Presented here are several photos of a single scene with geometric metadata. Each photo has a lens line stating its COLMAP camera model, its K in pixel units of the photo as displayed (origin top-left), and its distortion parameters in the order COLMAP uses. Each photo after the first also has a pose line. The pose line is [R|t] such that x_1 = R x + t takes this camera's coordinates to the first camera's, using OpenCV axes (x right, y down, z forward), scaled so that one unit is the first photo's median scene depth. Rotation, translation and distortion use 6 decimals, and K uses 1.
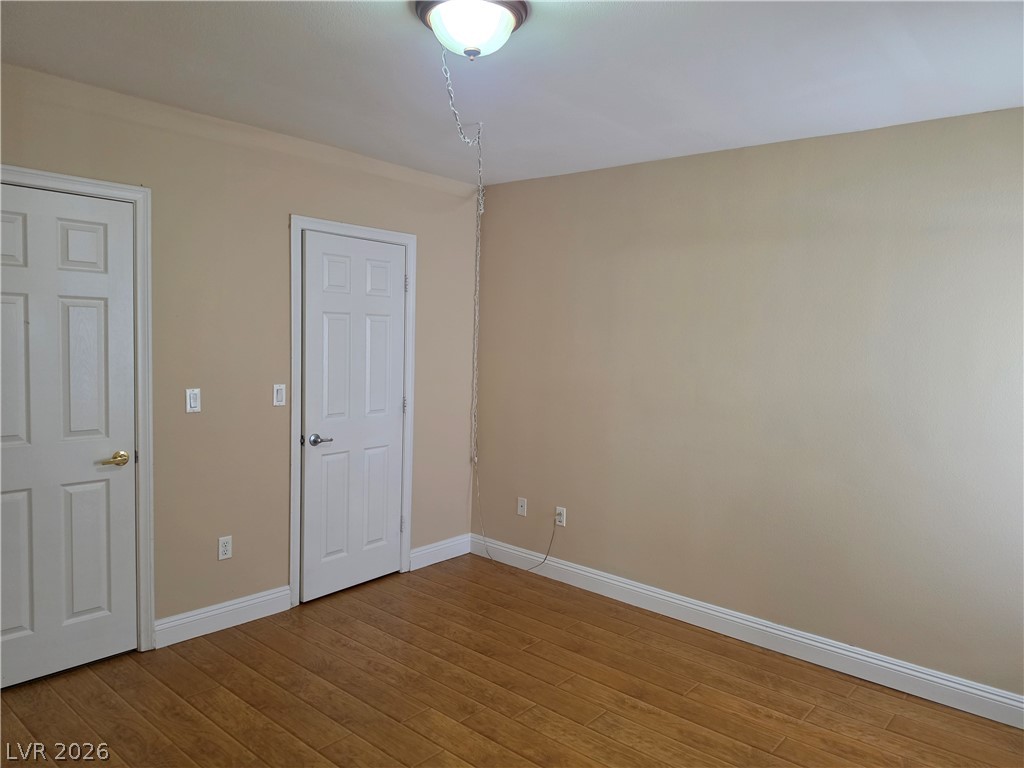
lens RADIAL K [[702.4, 0, 518.5], [0, 702.4, 384.7], [0, 0, 1]] dist [0.112106, -0.158225]
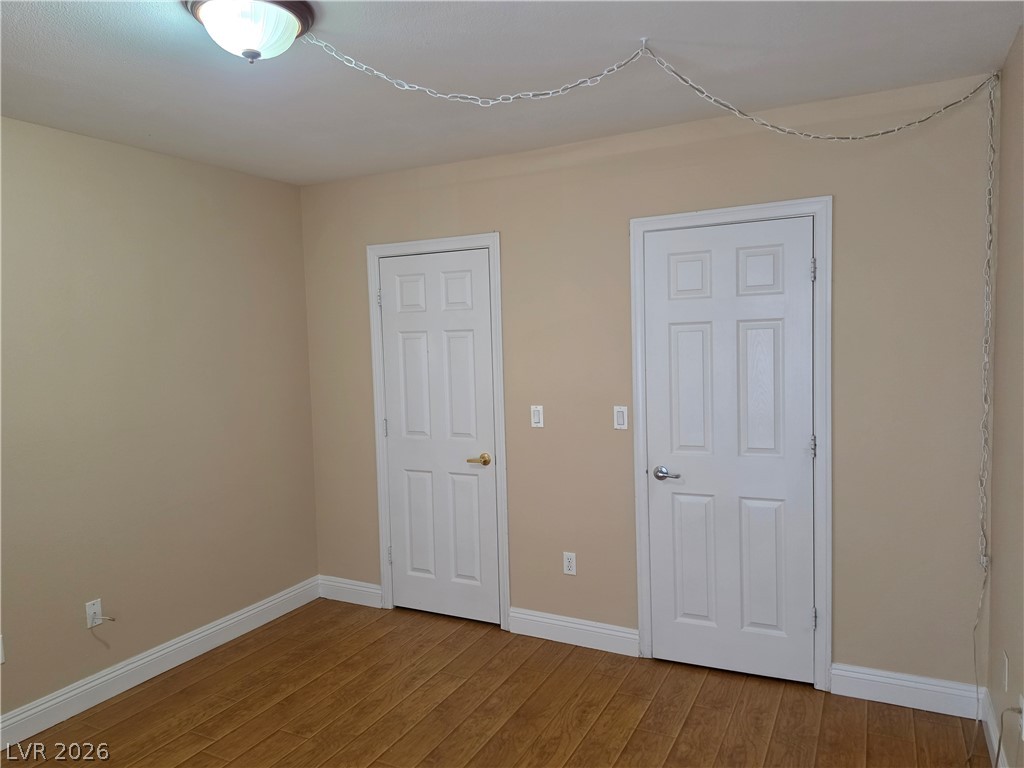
lens RADIAL K [[702.4, 0, 518.5], [0, 702.4, 384.7], [0, 0, 1]] dist [0.112106, -0.158225]
pose [[0.239451, 0.017379, -0.970753, 0.616635], [-0.038396, 0.999227, 0.008418, -0.036583], [0.970149, 0.035257, 0.239933, 0.762195]]
